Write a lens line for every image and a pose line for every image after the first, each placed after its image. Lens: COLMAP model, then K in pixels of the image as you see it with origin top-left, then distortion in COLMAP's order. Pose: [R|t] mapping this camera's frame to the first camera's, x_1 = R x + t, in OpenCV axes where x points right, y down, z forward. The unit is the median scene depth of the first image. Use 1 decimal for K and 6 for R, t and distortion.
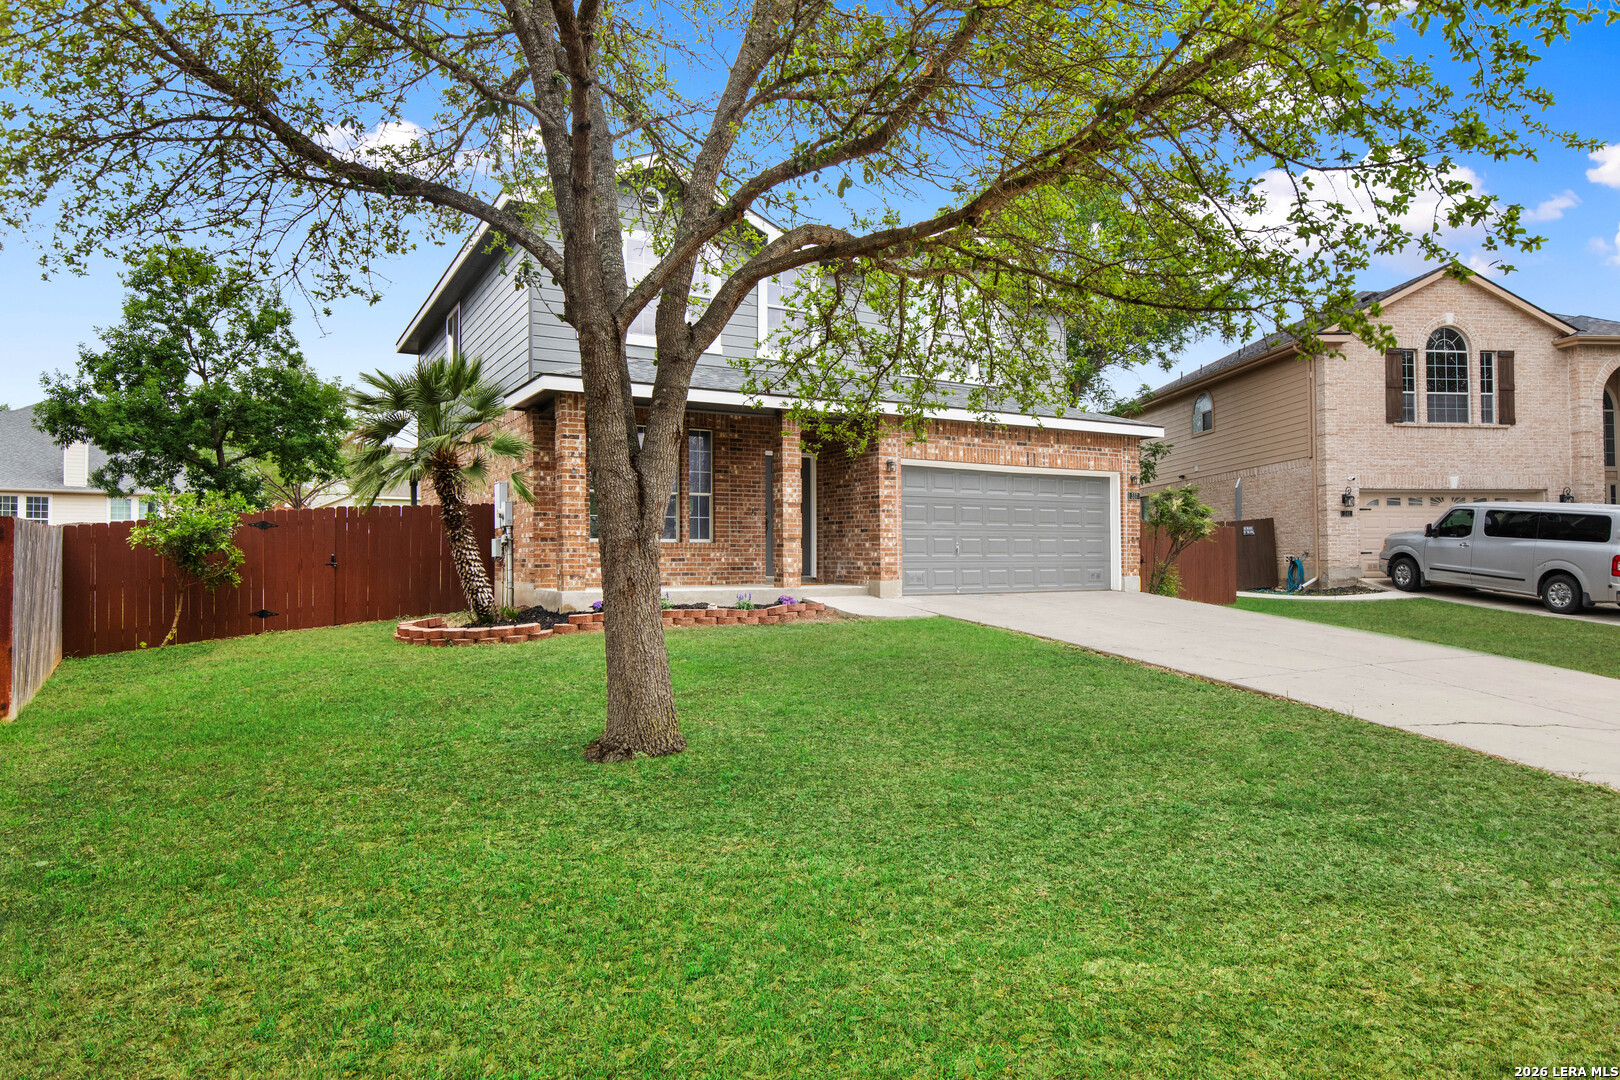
lens RADIAL K [[978.6, 0, 810.0], [0, 978.6, 540.0], [0, 0, 1]] dist [0.002081, 0.000120]
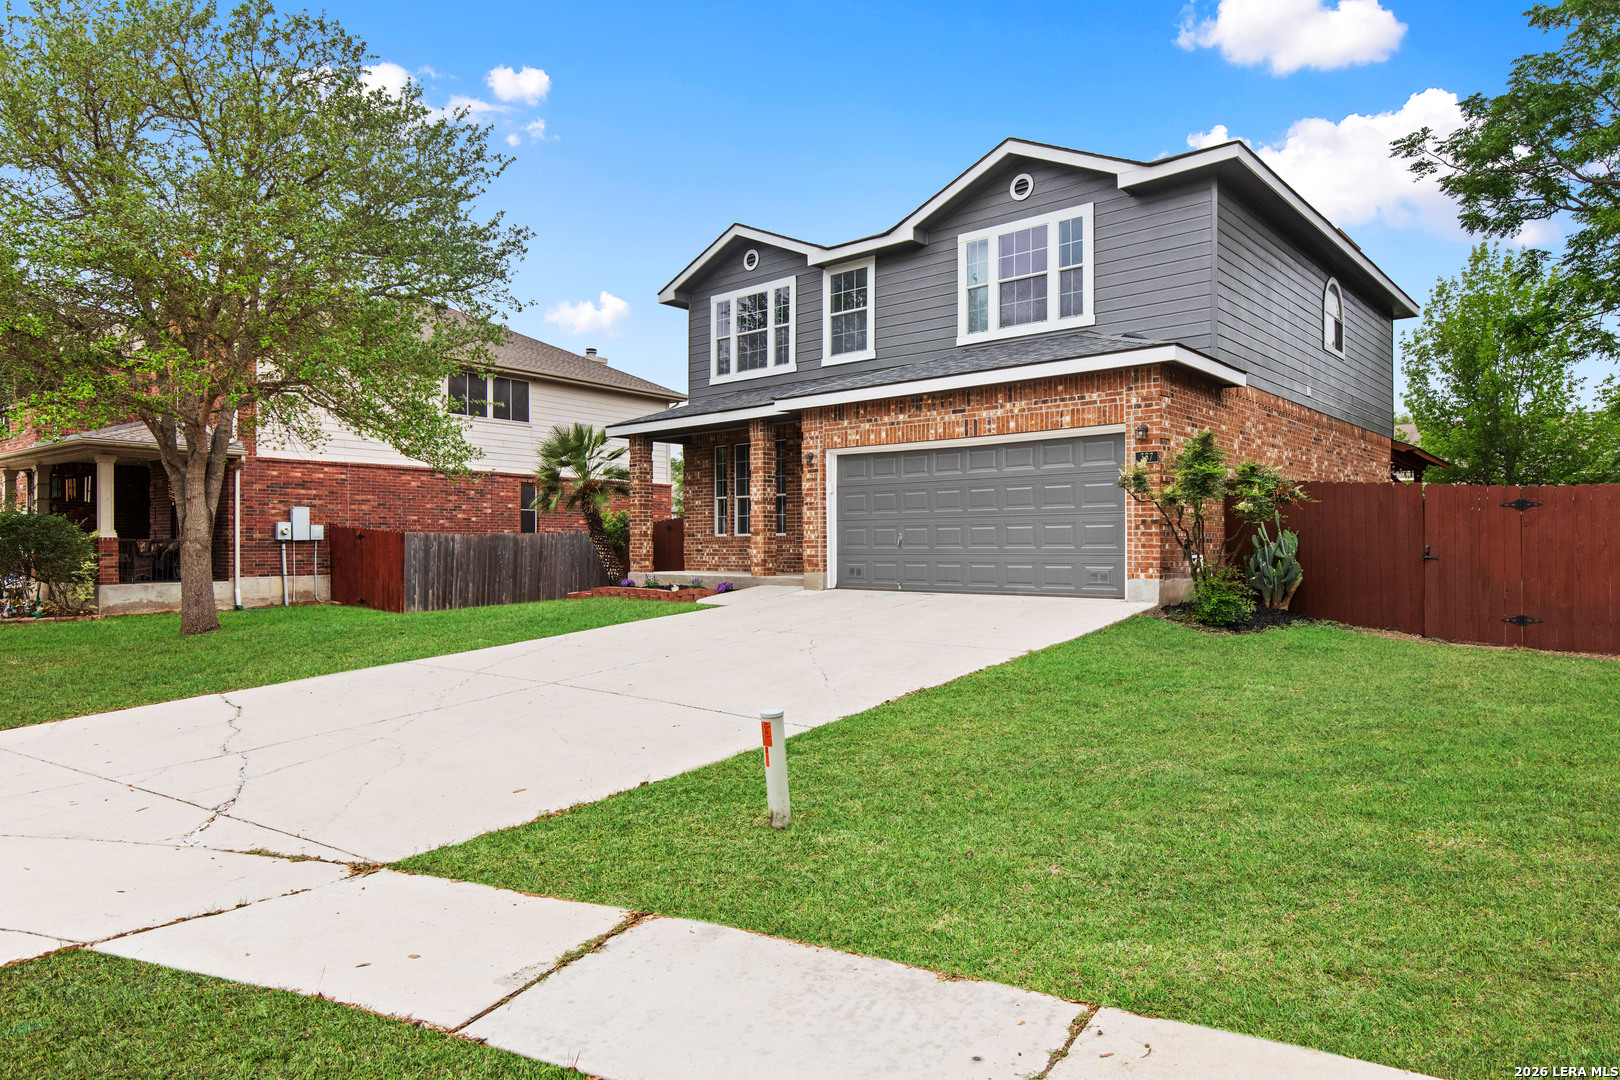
lens RADIAL K [[978.6, 0, 810.0], [0, 978.6, 540.0], [0, 0, 1]] dist [0.002081, 0.000120]
pose [[0.314873, -0.004822, -0.949121, 1.037500], [0.017674, 0.999843, 0.000784, 0.007067], [0.948969, -0.017022, 0.314909, 0.681643]]
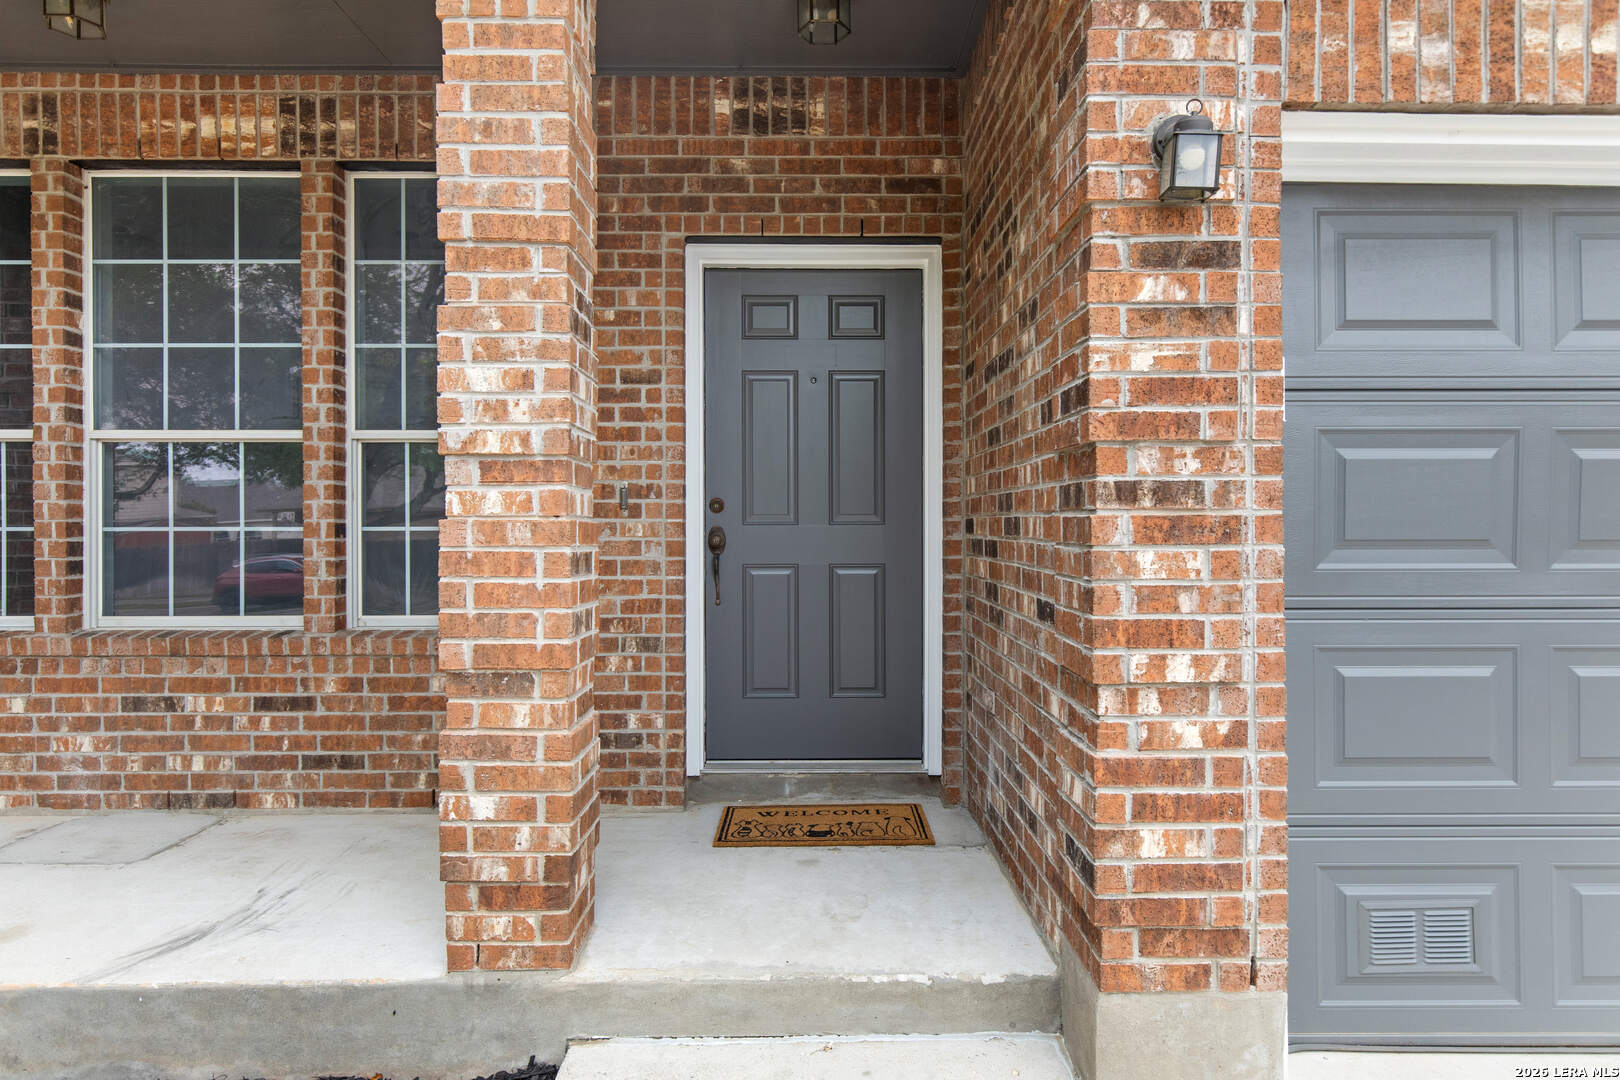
lens RADIAL K [[978.6, 0, 810.0], [0, 978.6, 540.0], [0, 0, 1]] dist [0.002081, 0.000120]
pose [[0.870808, 0.005096, -0.491596, 0.104034], [0.006612, 0.999734, 0.022075, -0.026366], [0.491578, -0.022474, 0.870544, 0.855151]]
